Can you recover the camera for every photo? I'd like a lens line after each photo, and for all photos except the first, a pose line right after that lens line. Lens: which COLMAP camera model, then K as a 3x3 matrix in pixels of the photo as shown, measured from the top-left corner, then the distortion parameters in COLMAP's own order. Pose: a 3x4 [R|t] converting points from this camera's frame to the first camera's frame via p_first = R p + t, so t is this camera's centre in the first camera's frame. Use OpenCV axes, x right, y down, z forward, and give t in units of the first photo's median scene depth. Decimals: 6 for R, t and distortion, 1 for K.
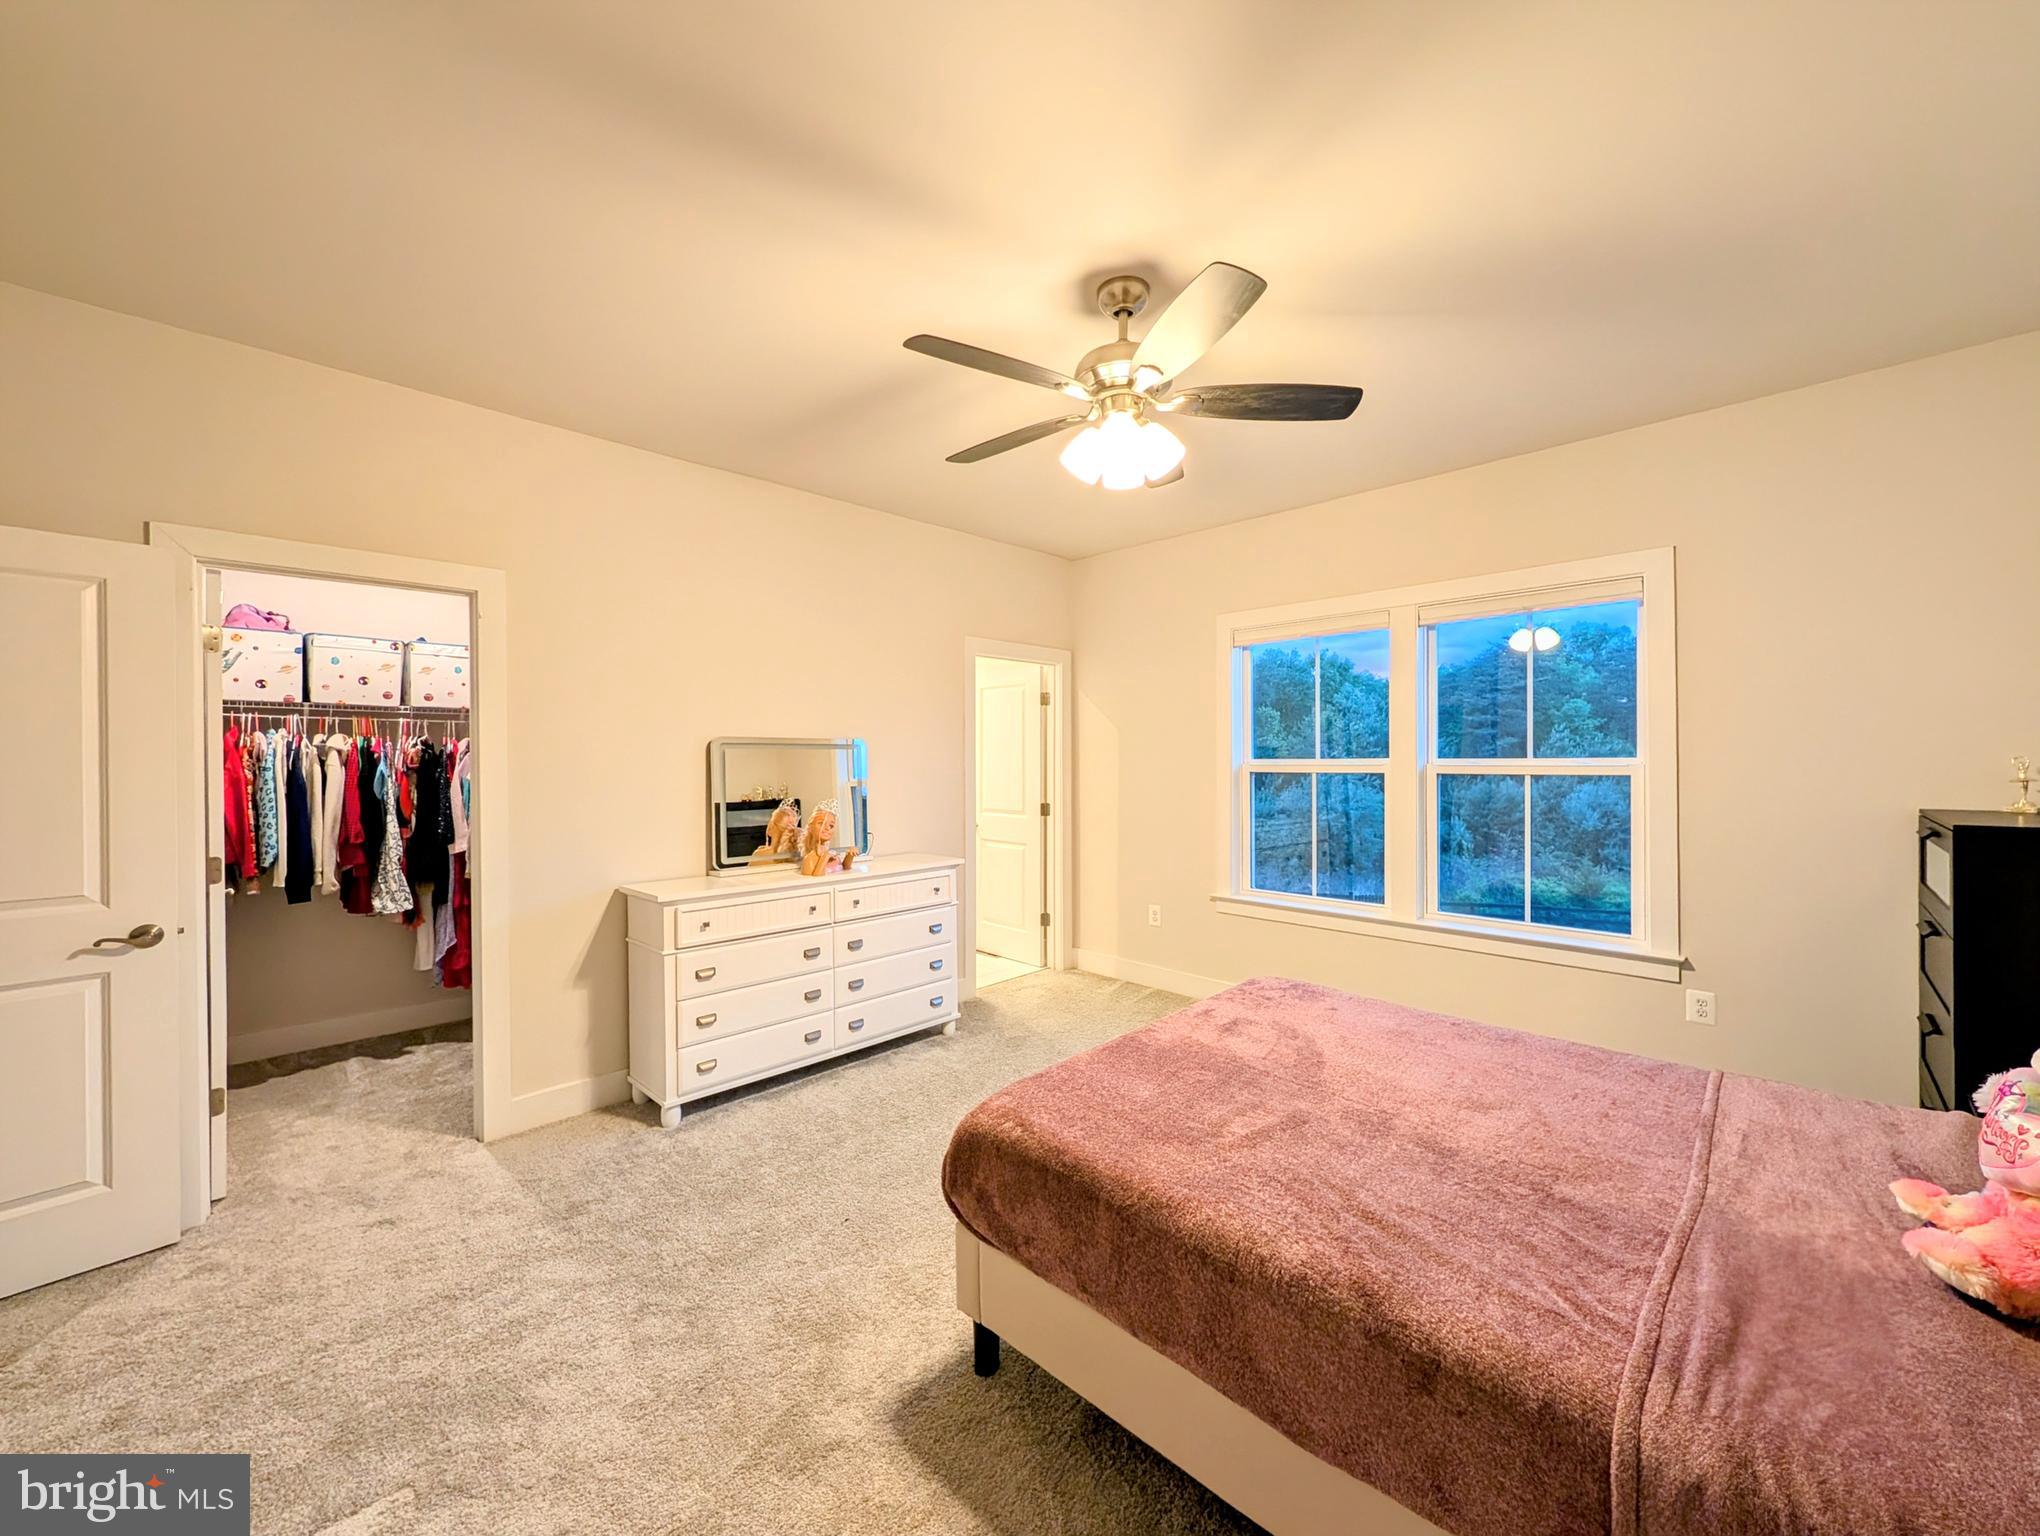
lens RADIAL K [[787.3, 0, 1029.3], [0, 787.3, 773.6], [0, 0, 1]] dist [0.000221, -0.000016]
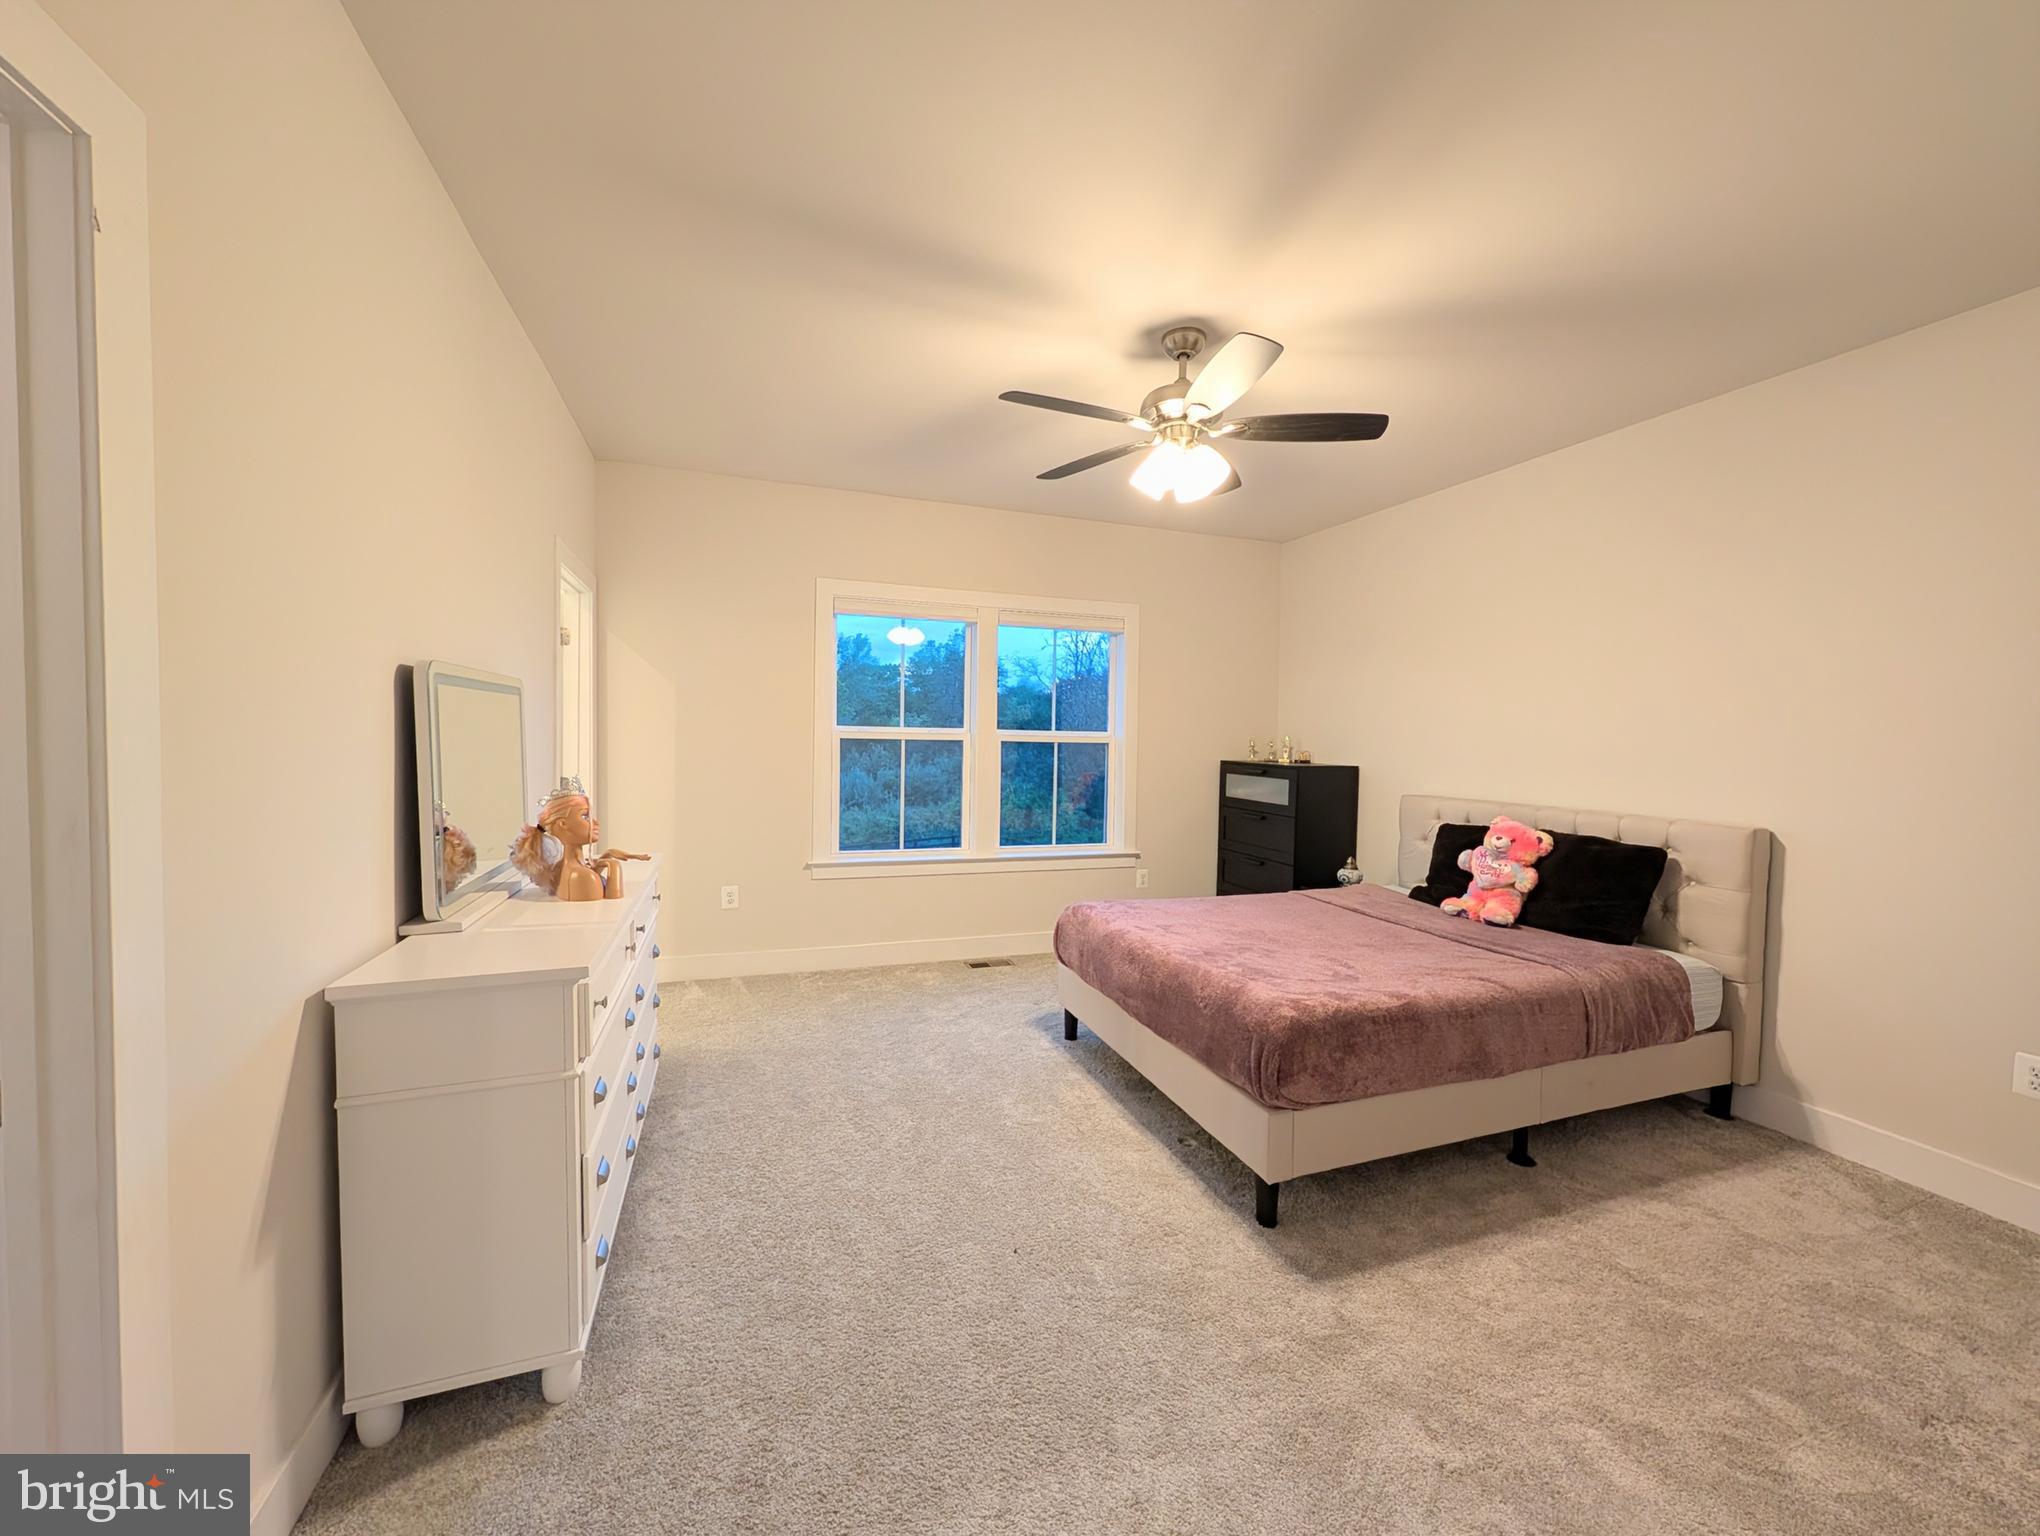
lens RADIAL K [[787.3, 0, 1037.2], [0, 787.3, 767.7], [0, 0, 1]] dist [0.000221, -0.000016]
pose [[0.428761, -0.027428, 0.903002, -0.599195], [-0.008336, 0.999376, 0.034314, -0.000836], [-0.903380, -0.022240, 0.428265, 0.368545]]
